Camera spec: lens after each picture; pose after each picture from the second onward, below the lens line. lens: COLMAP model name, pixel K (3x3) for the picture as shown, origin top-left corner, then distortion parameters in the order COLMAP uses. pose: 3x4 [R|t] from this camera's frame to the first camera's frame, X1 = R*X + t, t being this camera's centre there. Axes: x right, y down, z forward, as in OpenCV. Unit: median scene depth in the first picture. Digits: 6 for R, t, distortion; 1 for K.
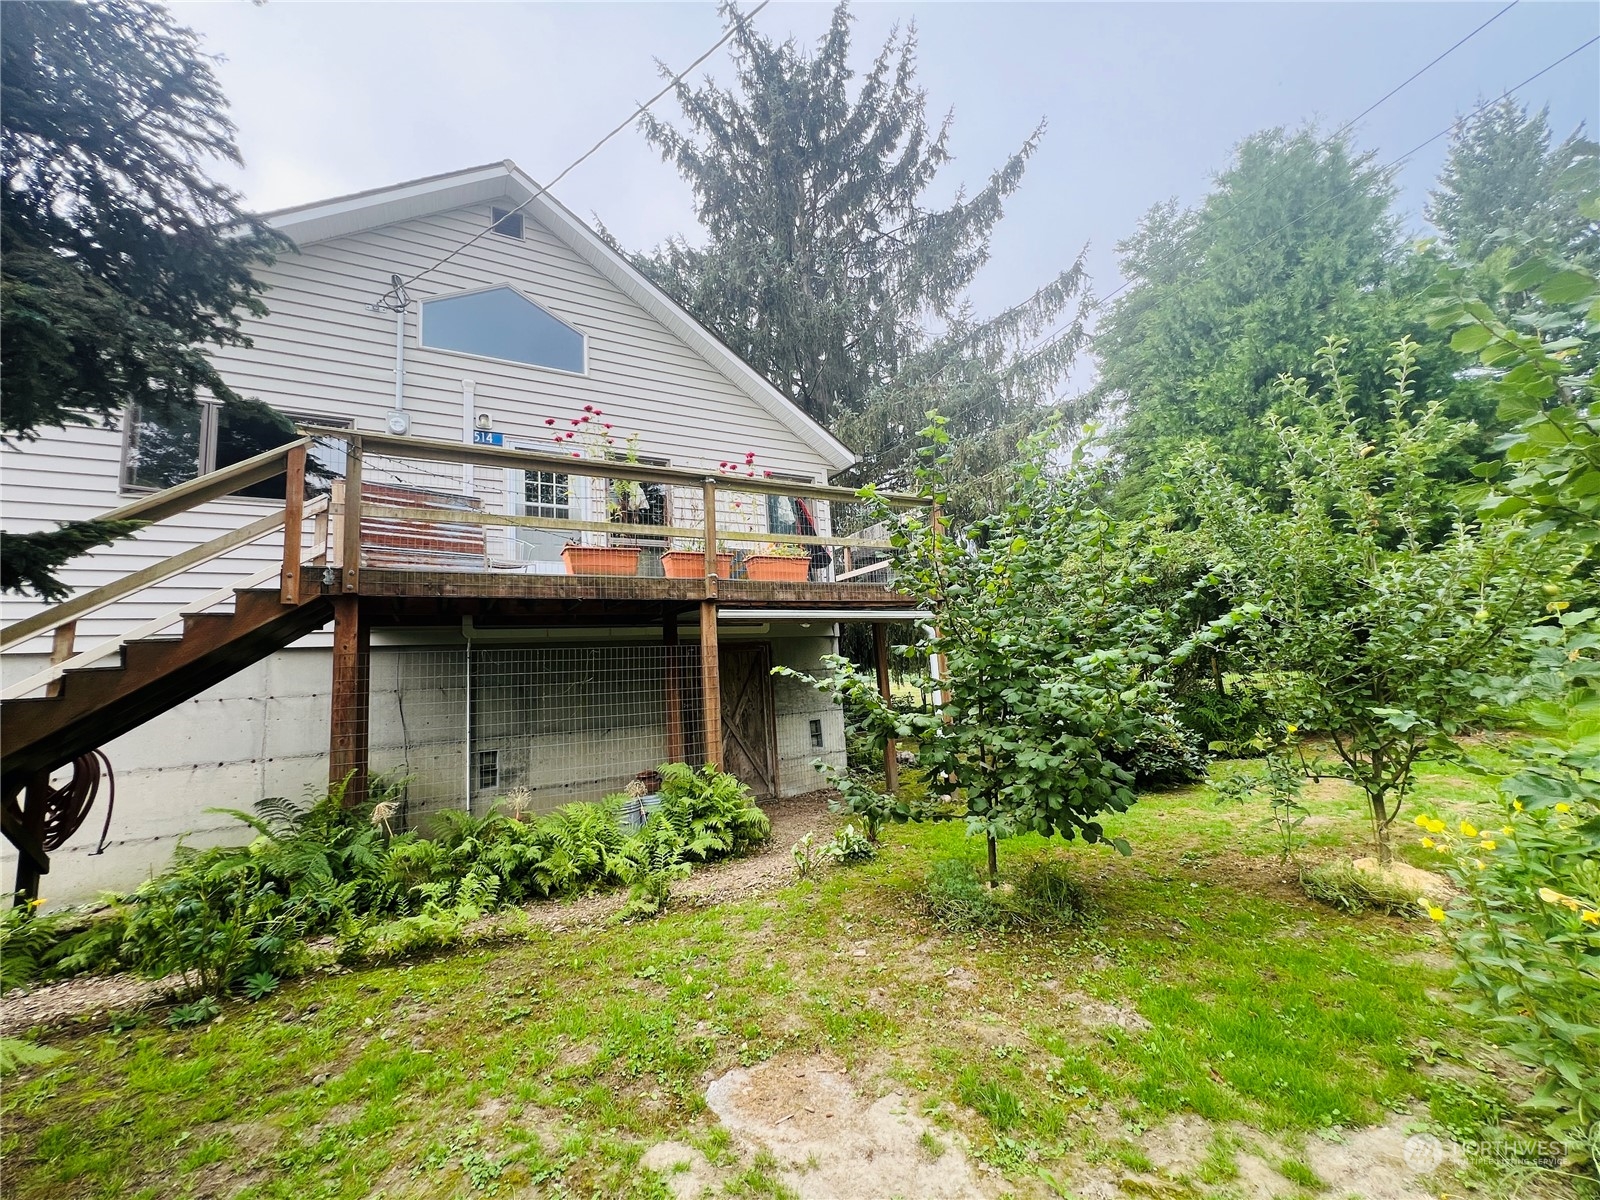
lens RADIAL K [[641.1, 0, 801.4], [0, 641.1, 594.9], [0, 0, 1]] dist [-0.002537, 0.000268]
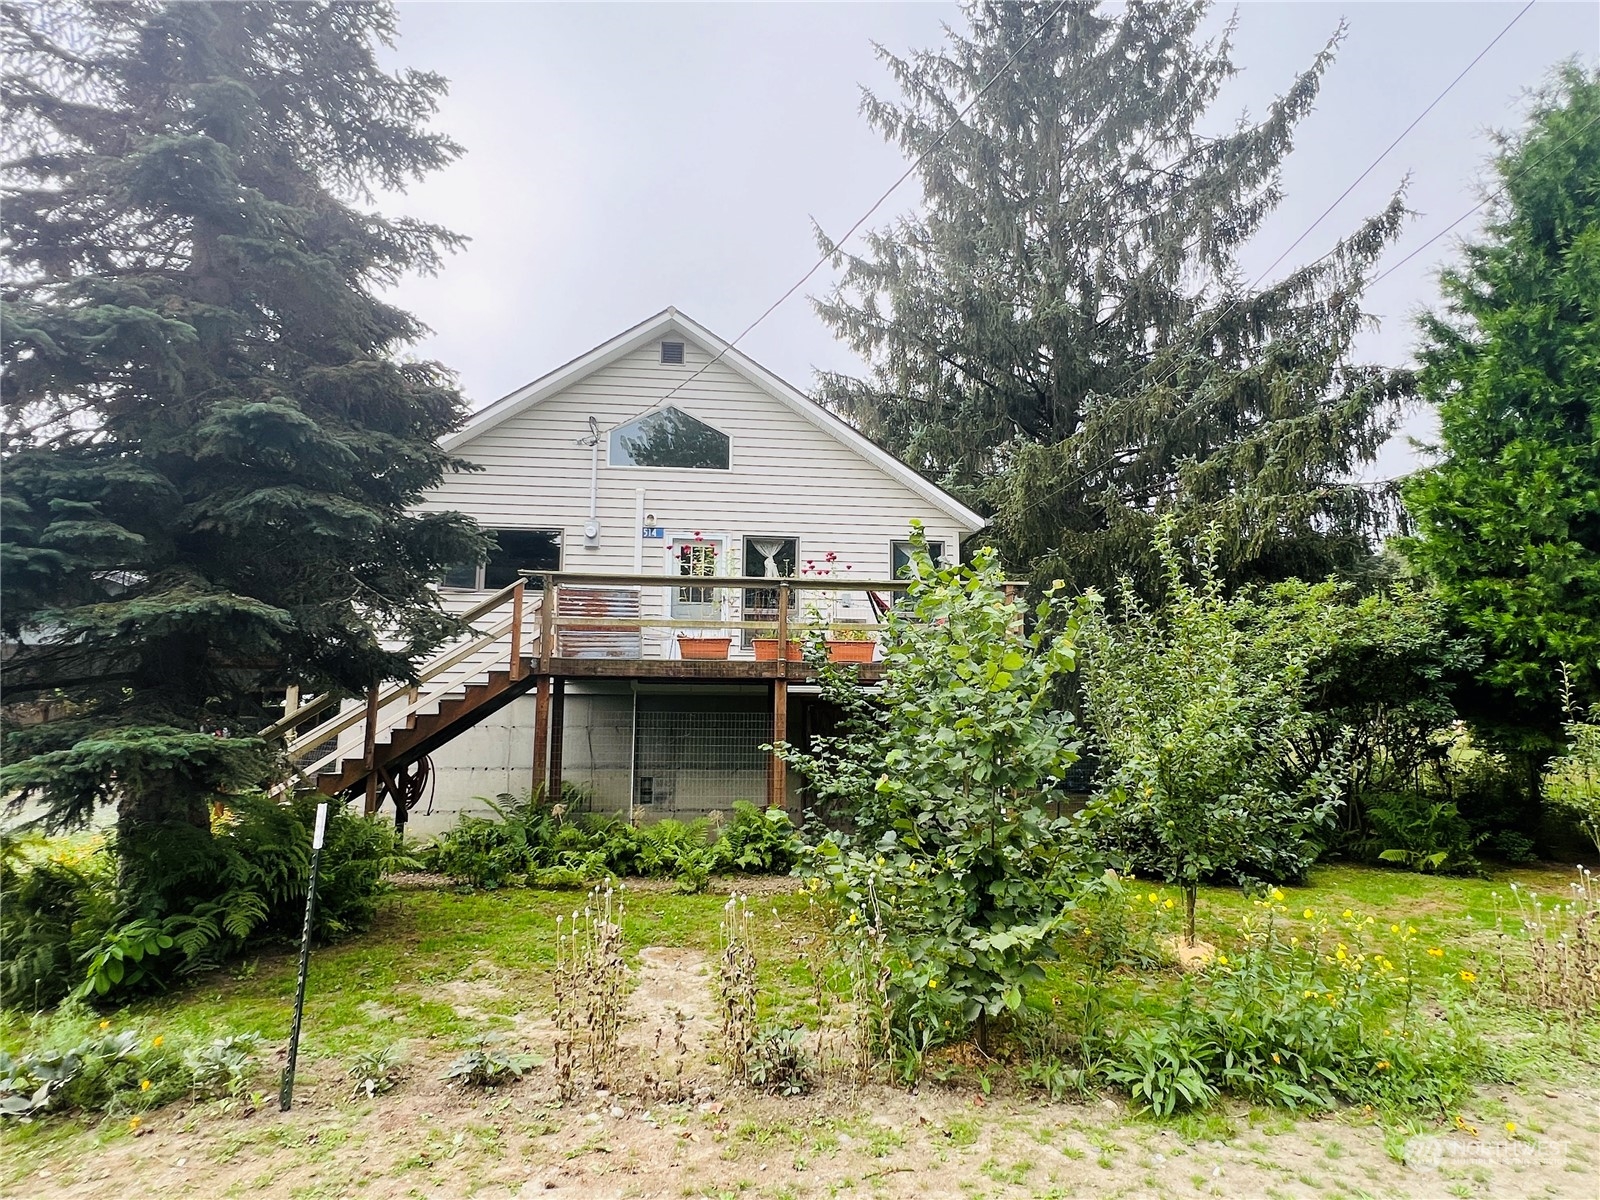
lens RADIAL K [[844.5, 0, 799.2], [0, 844.5, 603.1], [0, 0, 1]] dist [-0.001126, 0.000099]
pose [[0.918402, 0.019748, -0.395154, 0.557407], [-0.012800, 0.999714, 0.020213, -0.177609], [0.395440, -0.013506, 0.918392, -0.540164]]
